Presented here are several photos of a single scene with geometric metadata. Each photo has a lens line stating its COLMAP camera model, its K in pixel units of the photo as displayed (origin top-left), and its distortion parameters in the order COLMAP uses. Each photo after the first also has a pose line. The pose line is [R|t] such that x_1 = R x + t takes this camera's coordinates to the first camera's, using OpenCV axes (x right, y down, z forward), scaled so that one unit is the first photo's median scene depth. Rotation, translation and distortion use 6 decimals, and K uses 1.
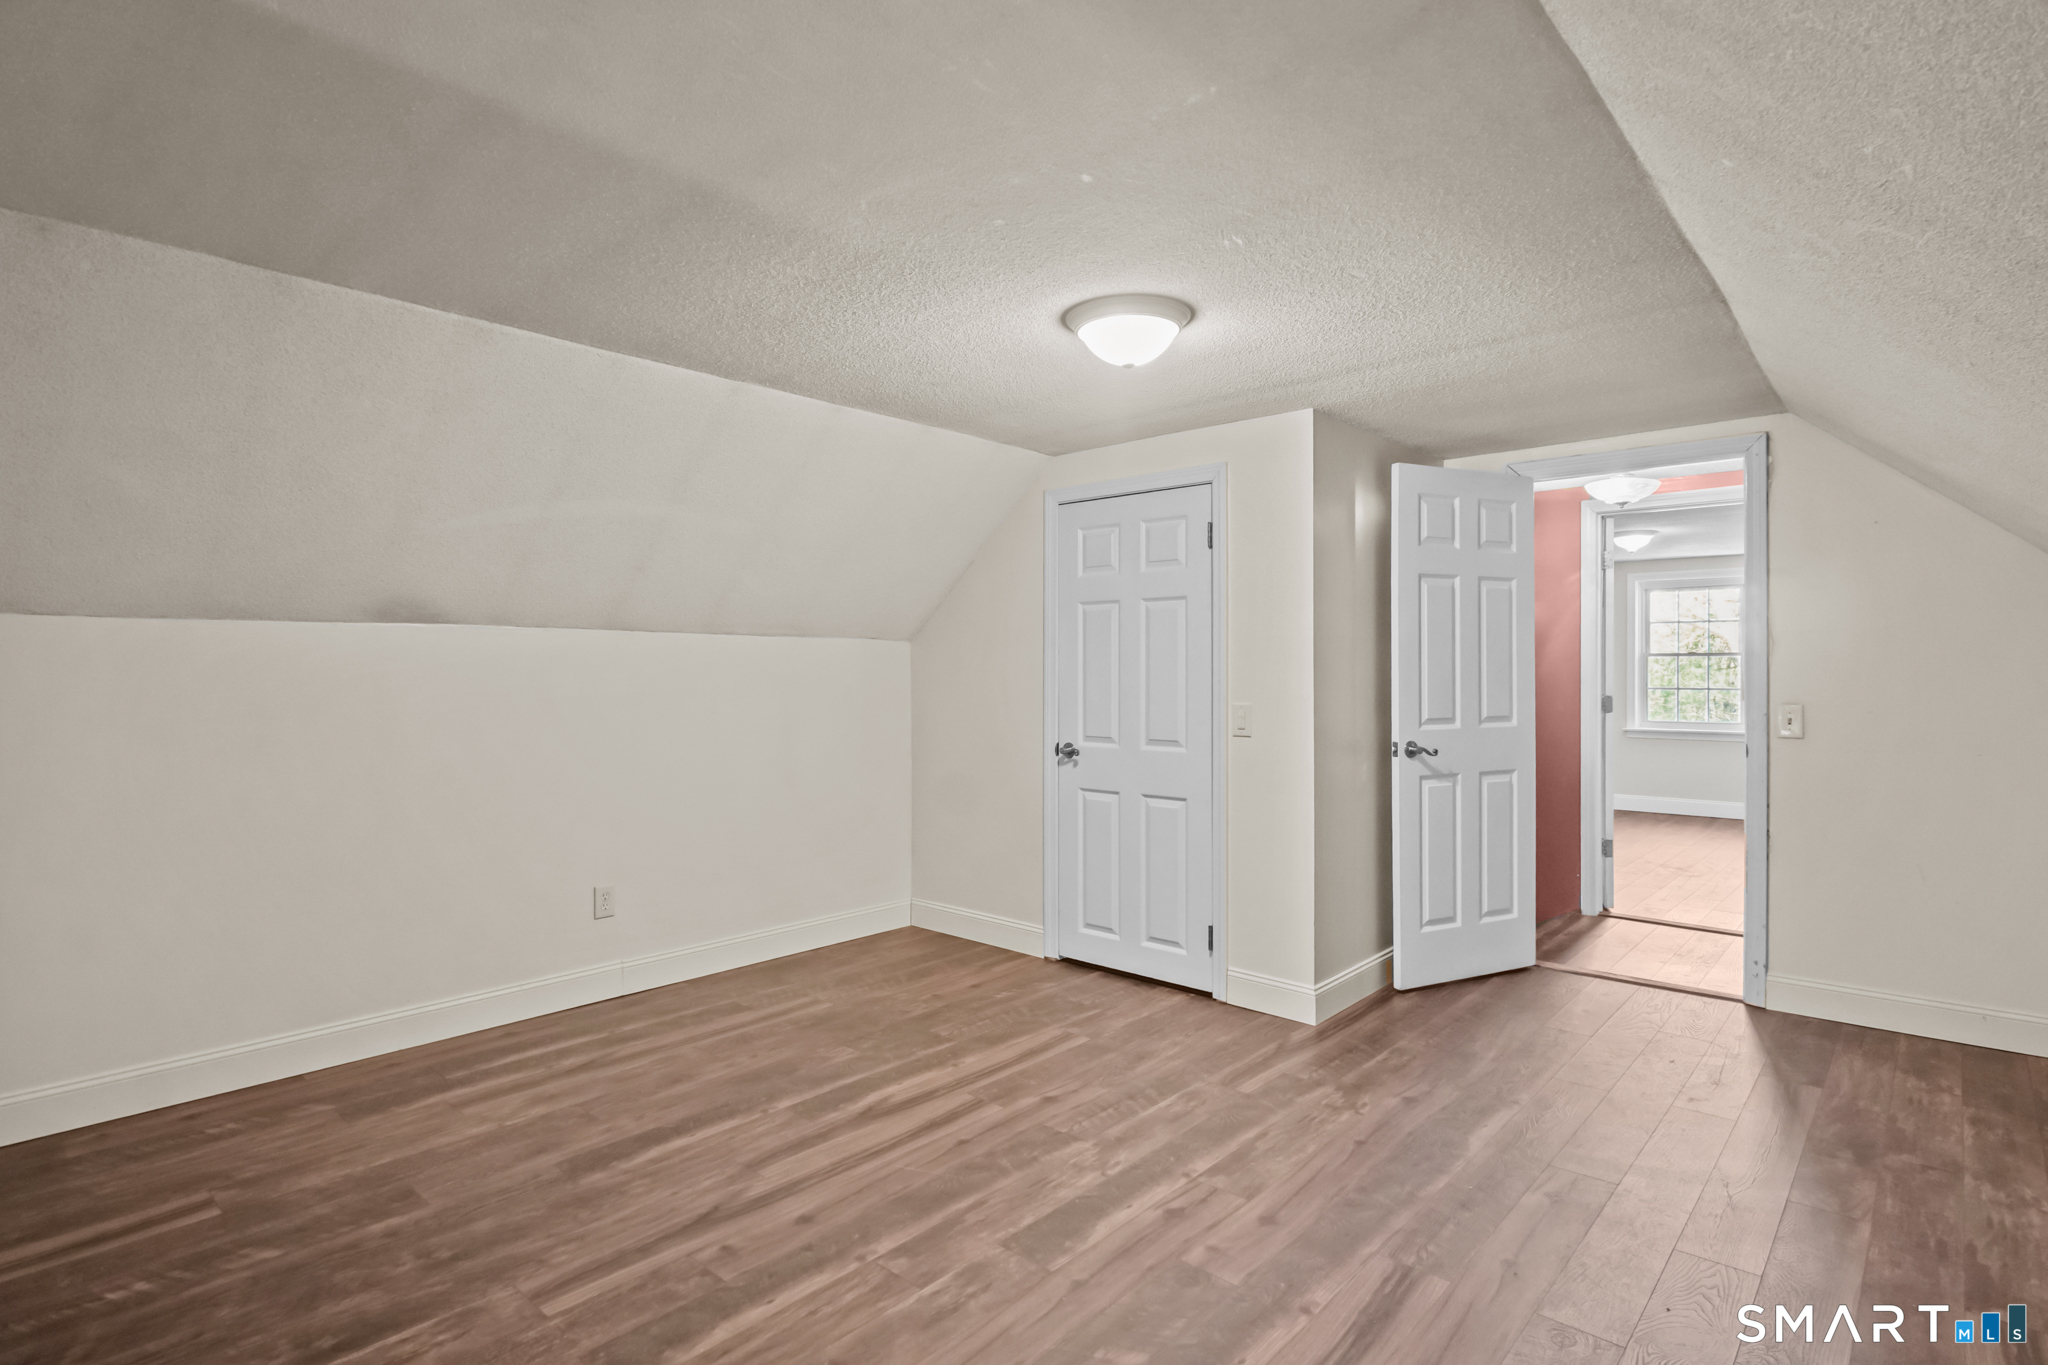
lens RADIAL K [[1024.2, 0, 1028.9], [0, 1024.2, 672.3], [0, 0, 1]] dist [0.002276, -0.000865]
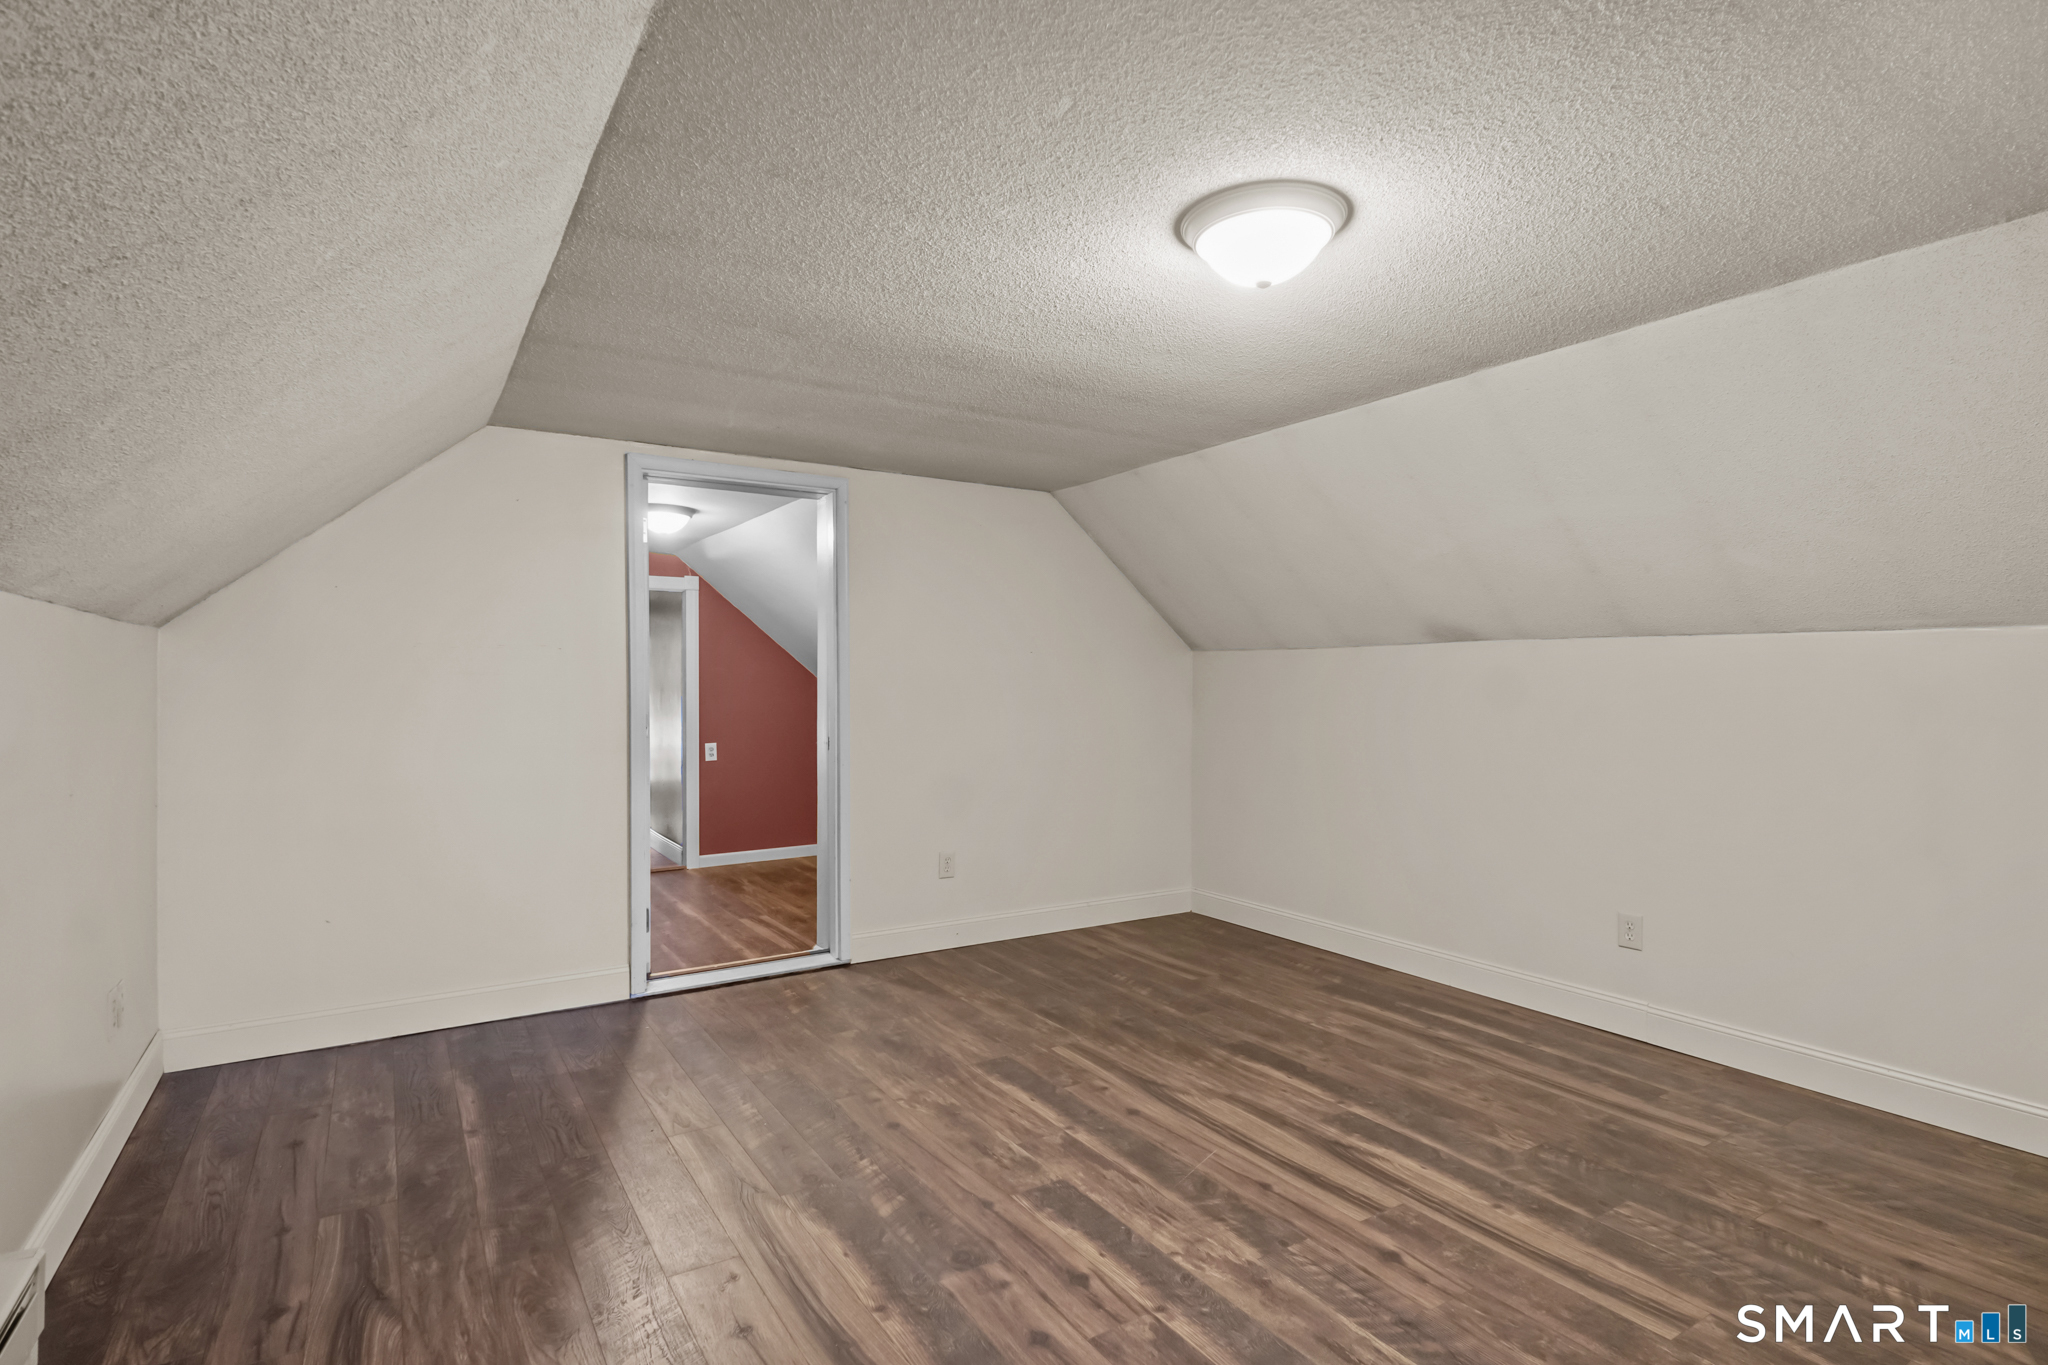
lens RADIAL K [[1024.2, 0, 1028.9], [0, 1024.2, 672.3], [0, 0, 1]] dist [0.002276, -0.000865]
pose [[-0.271490, -0.007325, -0.962413, 0.814593], [-0.002782, 0.999973, -0.006826, -0.002285], [0.962437, 0.000824, -0.271503, 0.950989]]
